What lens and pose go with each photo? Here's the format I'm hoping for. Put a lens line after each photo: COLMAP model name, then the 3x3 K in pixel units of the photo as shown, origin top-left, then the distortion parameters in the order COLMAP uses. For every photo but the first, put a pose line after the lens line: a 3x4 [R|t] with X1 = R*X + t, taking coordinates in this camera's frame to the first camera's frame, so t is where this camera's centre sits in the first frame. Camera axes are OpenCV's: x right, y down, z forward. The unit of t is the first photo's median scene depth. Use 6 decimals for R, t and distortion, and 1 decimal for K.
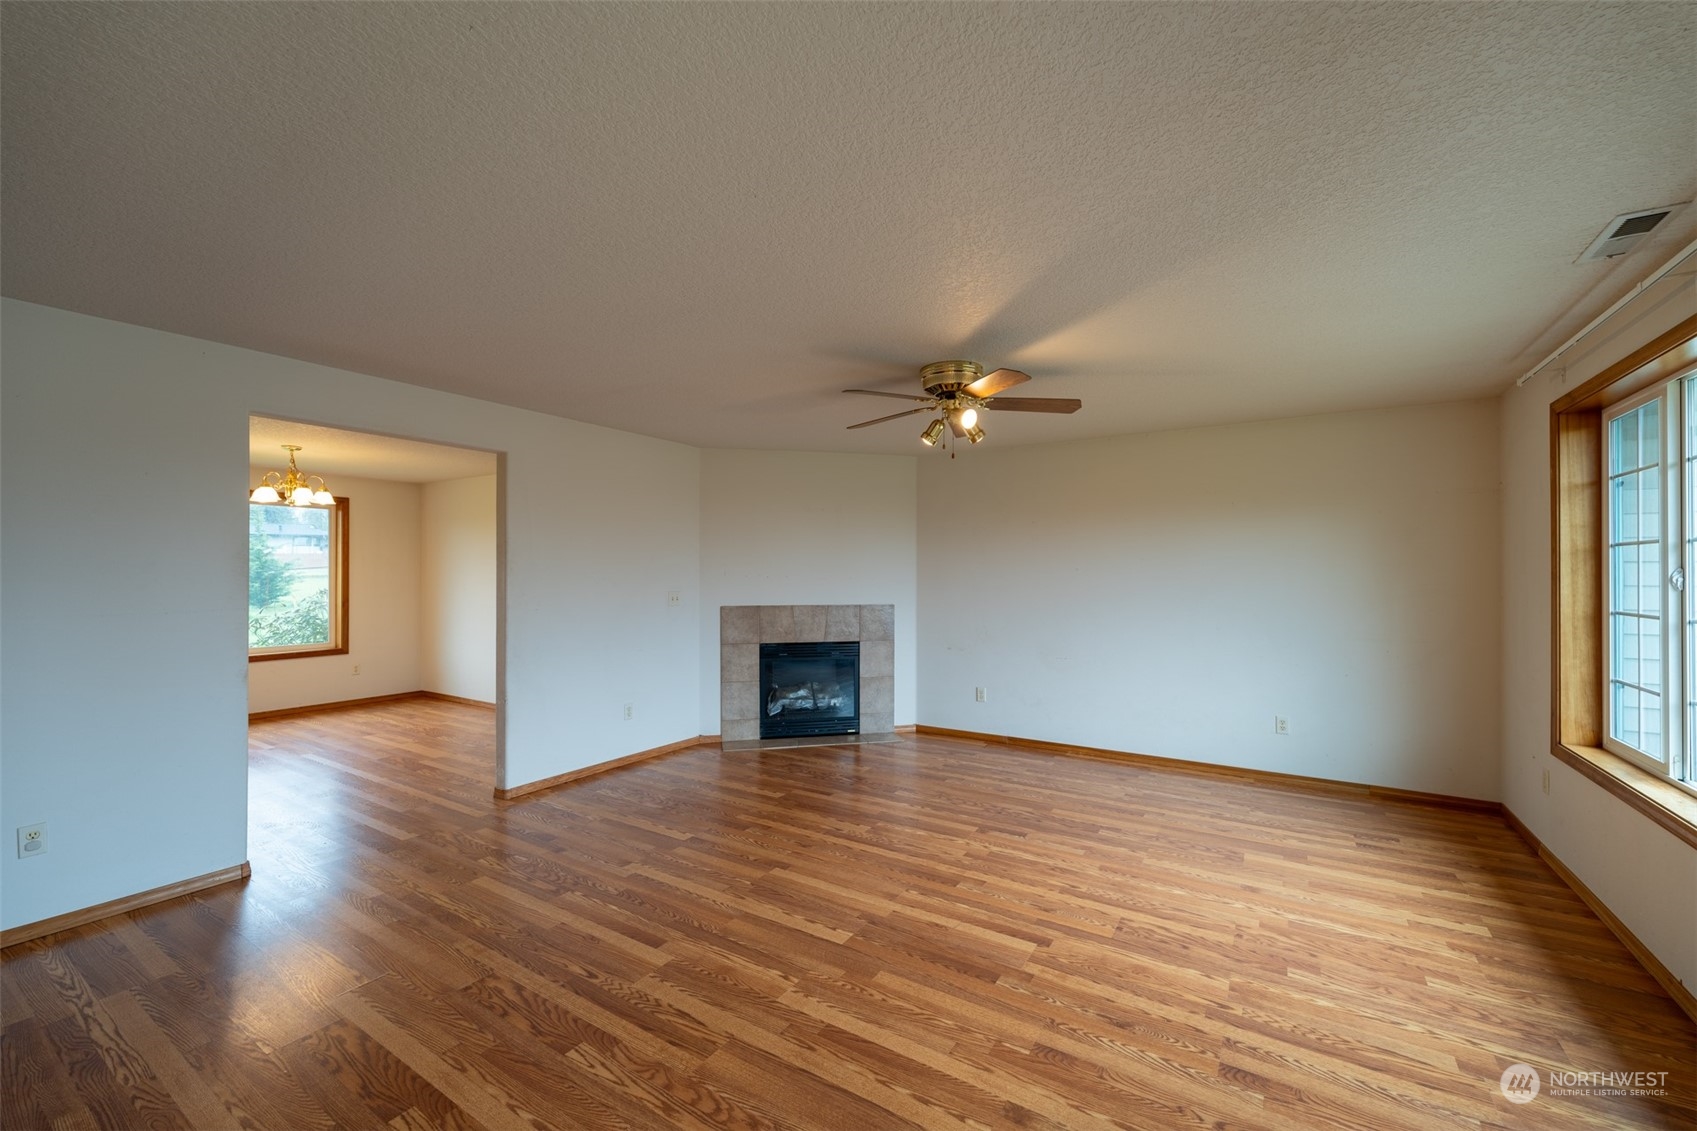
lens RADIAL K [[682.6, 0, 844.4], [0, 682.6, 566.7], [0, 0, 1]] dist [0.001427, -0.000491]
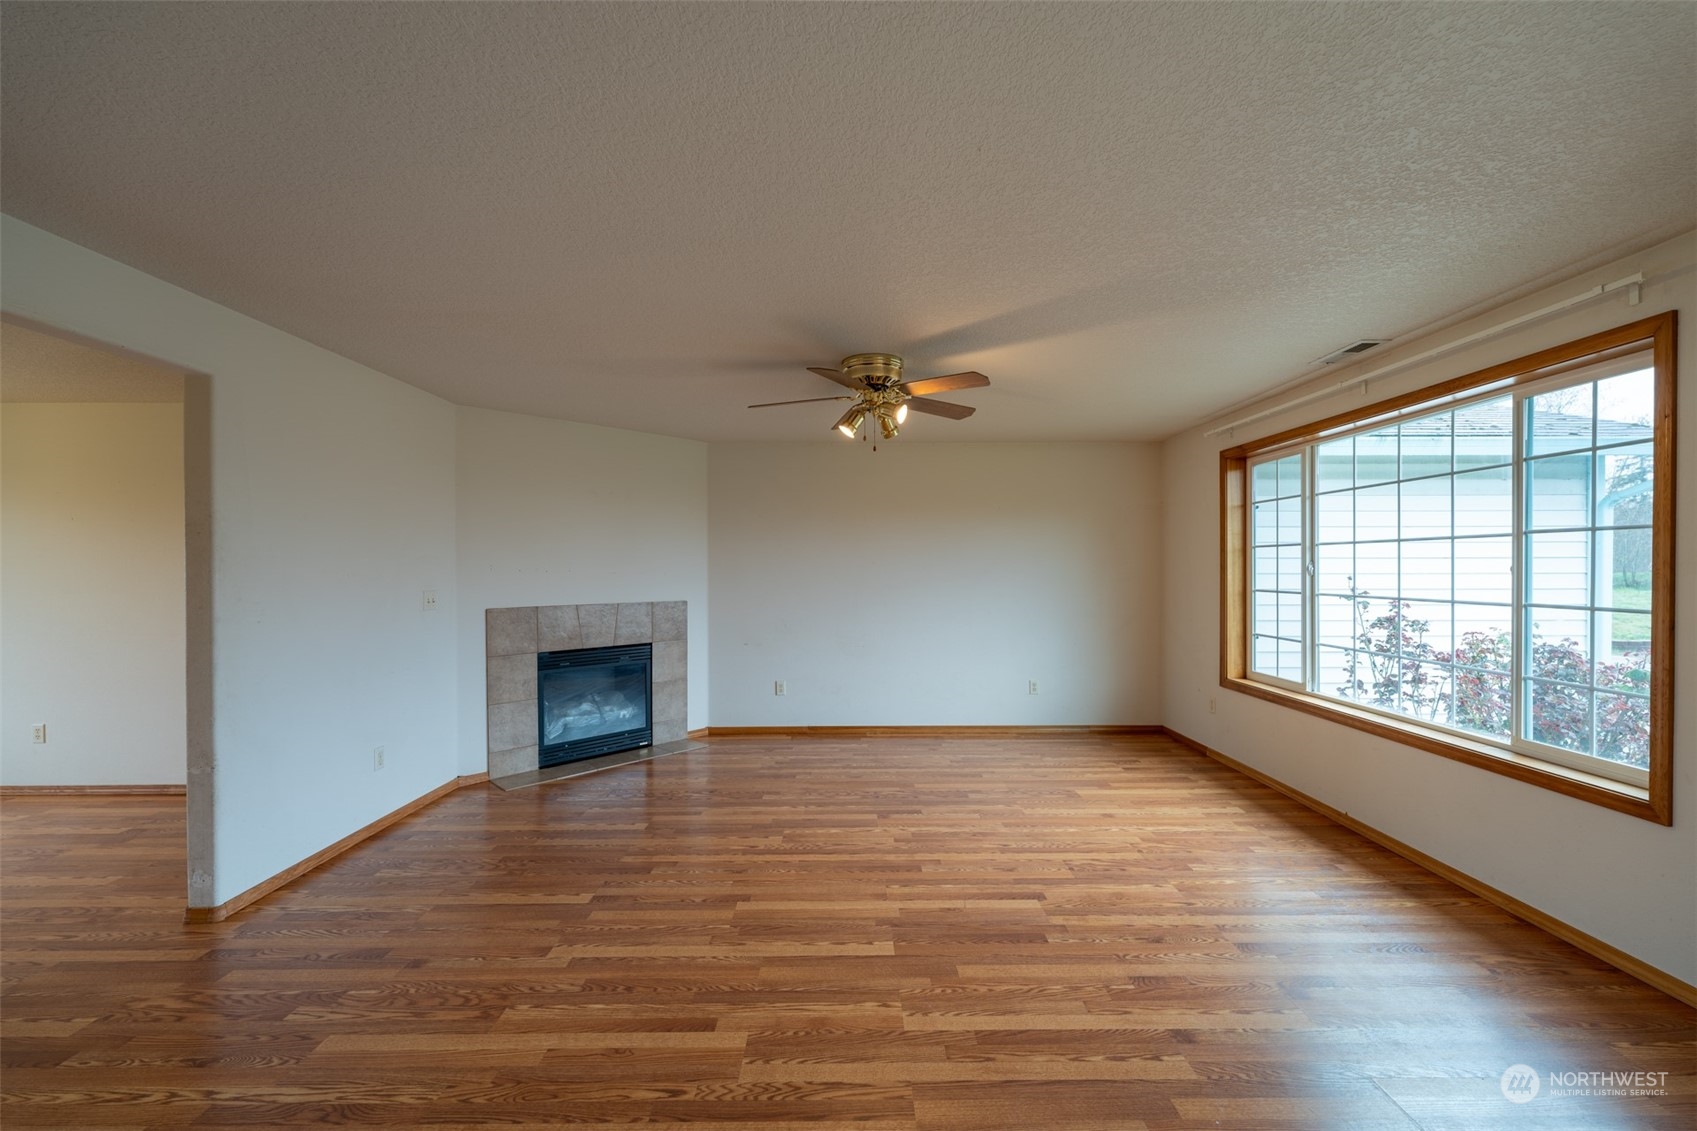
lens RADIAL K [[682.6, 0, 852.8], [0, 682.6, 570.4], [0, 0, 1]] dist [0.001427, -0.000491]
pose [[0.838096, -0.004676, 0.545503, -0.448842], [-0.002713, 0.999915, 0.012739, 0.003837], [-0.545516, -0.012156, 0.838012, 0.189230]]
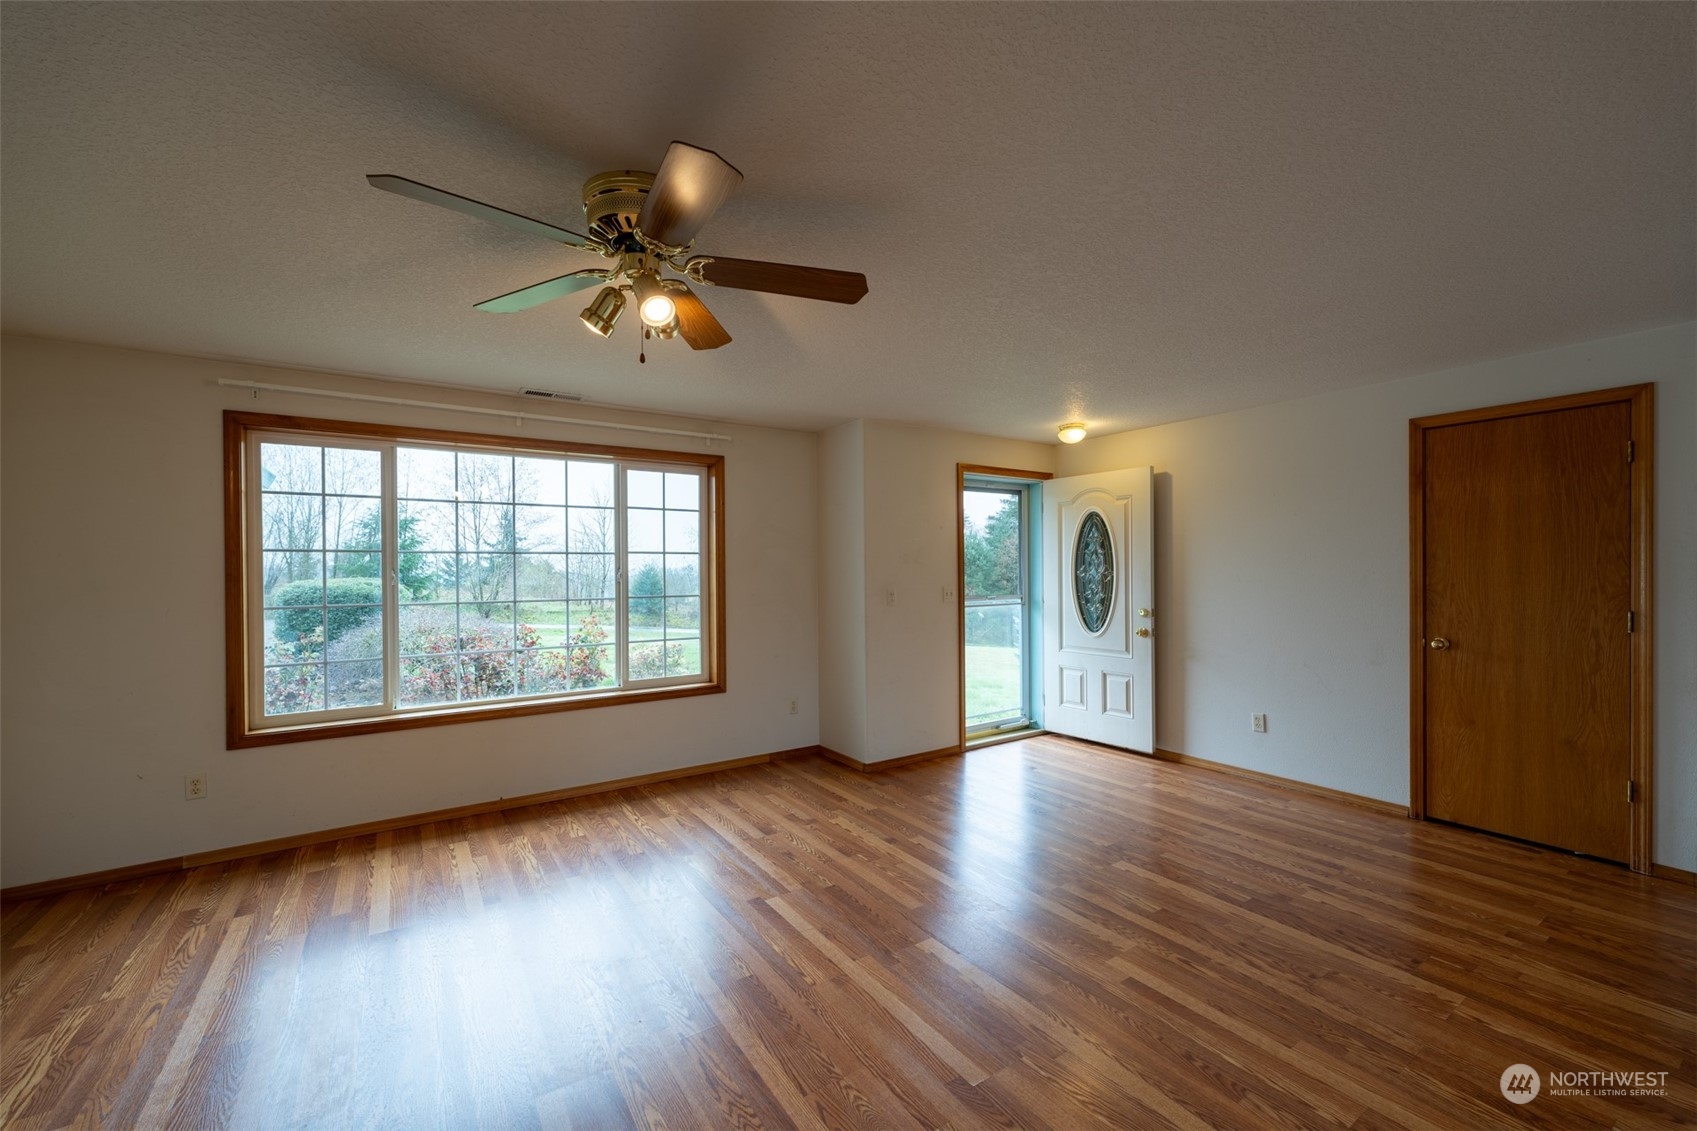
lens RADIAL K [[682.6, 0, 843.4], [0, 682.6, 578.8], [0, 0, 1]] dist [0.001427, -0.000491]
pose [[-0.915252, 0.003373, 0.402868, -0.229364], [0.004908, 0.999984, 0.002778, 0.016137], [-0.402852, 0.004520, -0.915254, 1.553317]]
